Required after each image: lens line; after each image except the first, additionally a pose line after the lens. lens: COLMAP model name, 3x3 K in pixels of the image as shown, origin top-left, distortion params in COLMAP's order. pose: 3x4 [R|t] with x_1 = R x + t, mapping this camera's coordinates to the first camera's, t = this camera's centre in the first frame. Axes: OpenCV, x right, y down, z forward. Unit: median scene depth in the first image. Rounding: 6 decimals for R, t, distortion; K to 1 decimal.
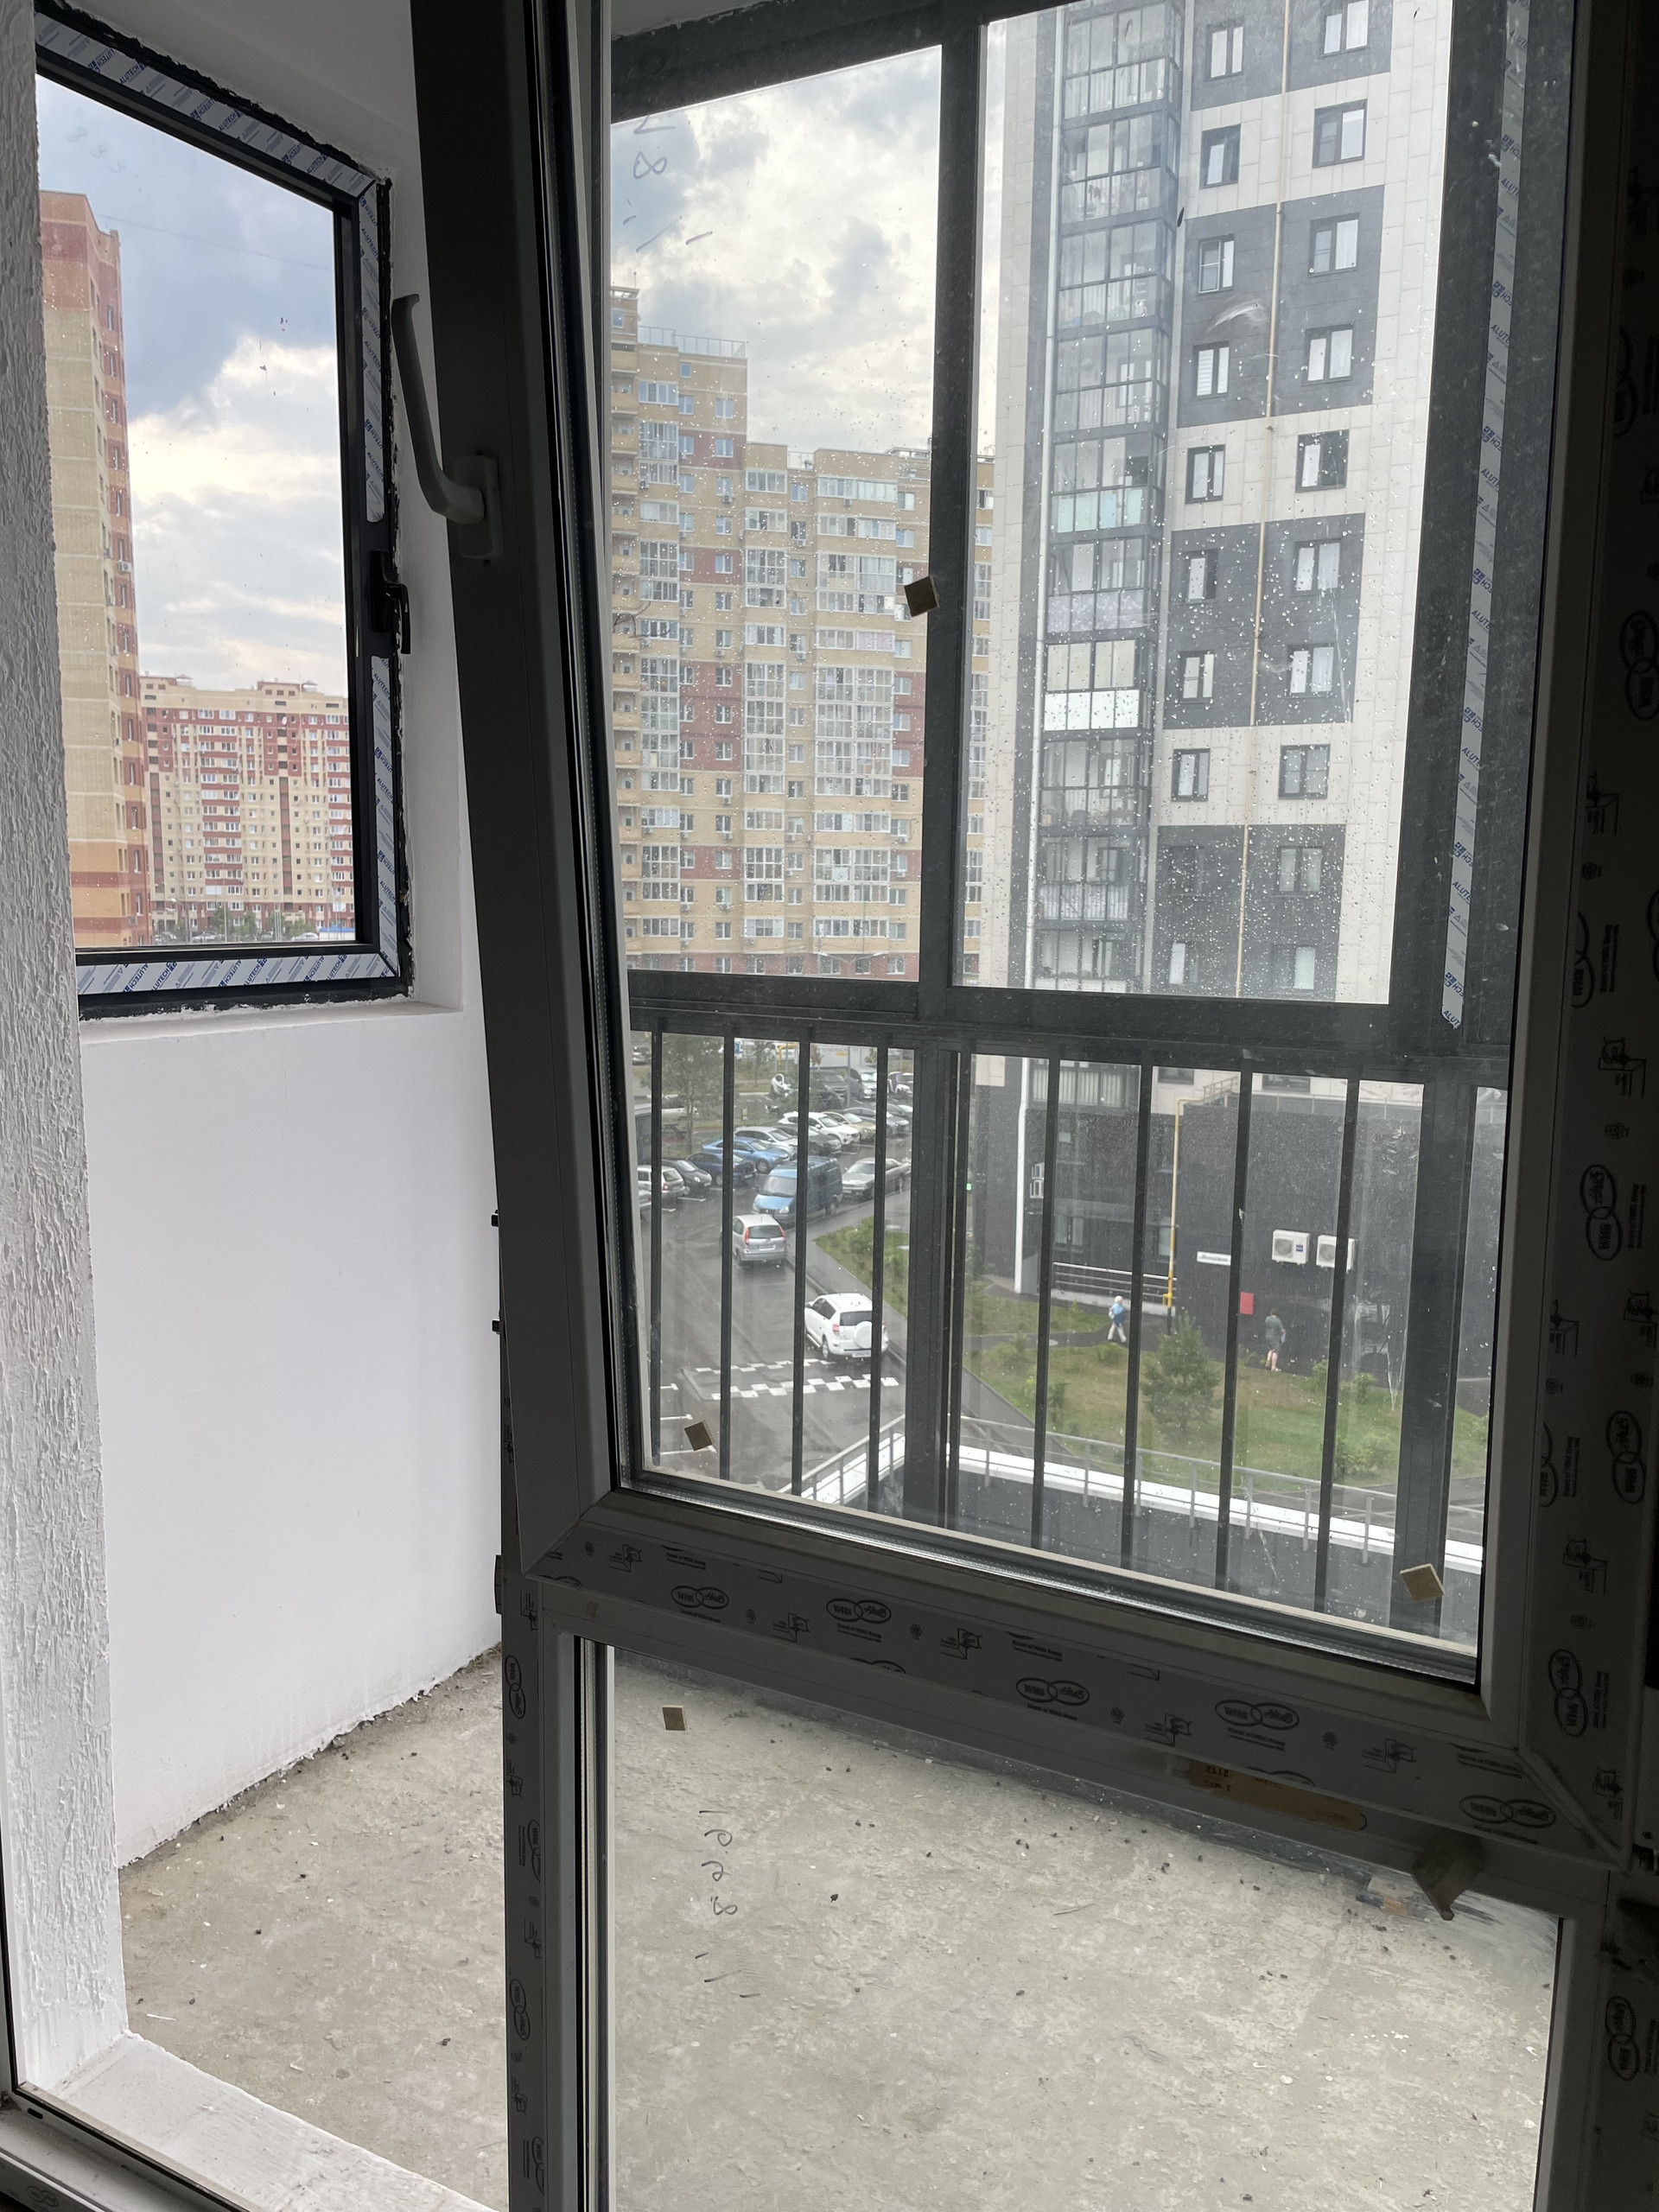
lens RADIAL K [[1672.3, 0, 839.0], [0, 1672.3, 1113.4], [0, 0, 1]] dist [0.080691, -0.105055]
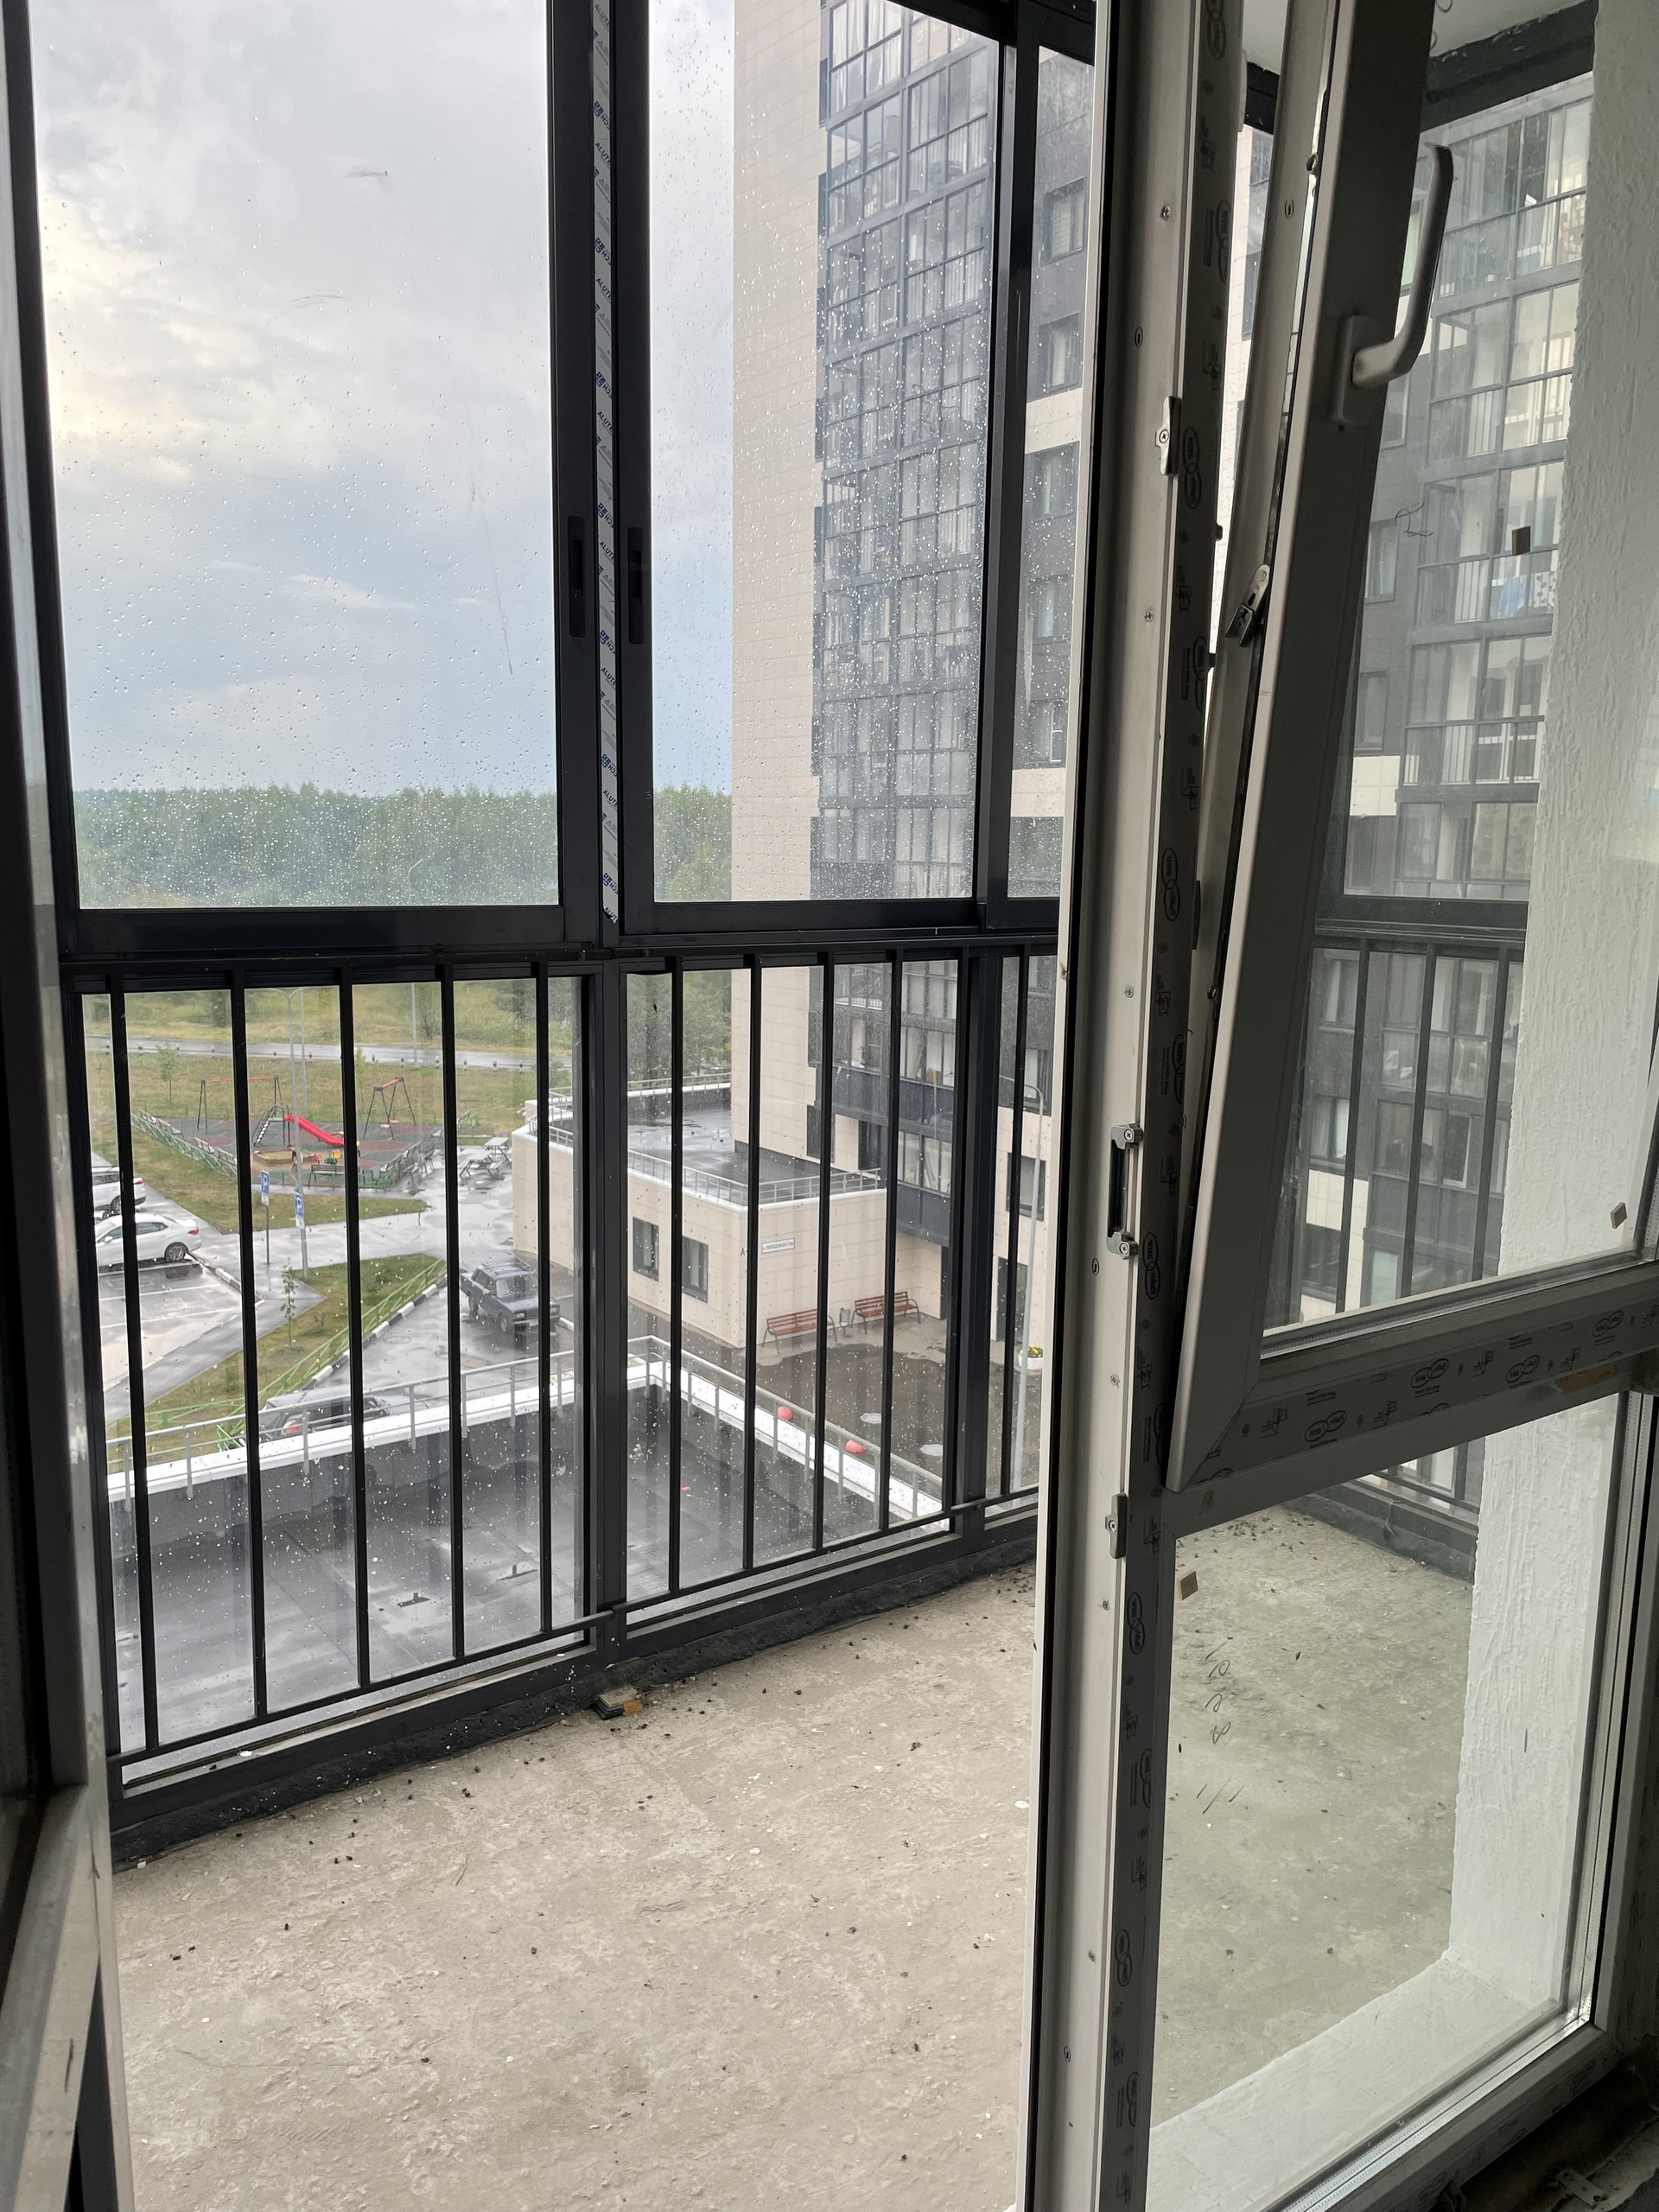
lens RADIAL K [[1672.3, 0, 809.6], [0, 1672.3, 1094.6], [0, 0, 1]] dist [0.080691, -0.105055]
pose [[0.430187, -0.150656, 0.890080, -0.628472], [0.114593, 0.987113, 0.111695, -0.054480], [-0.895437, 0.053947, 0.441907, 0.415943]]
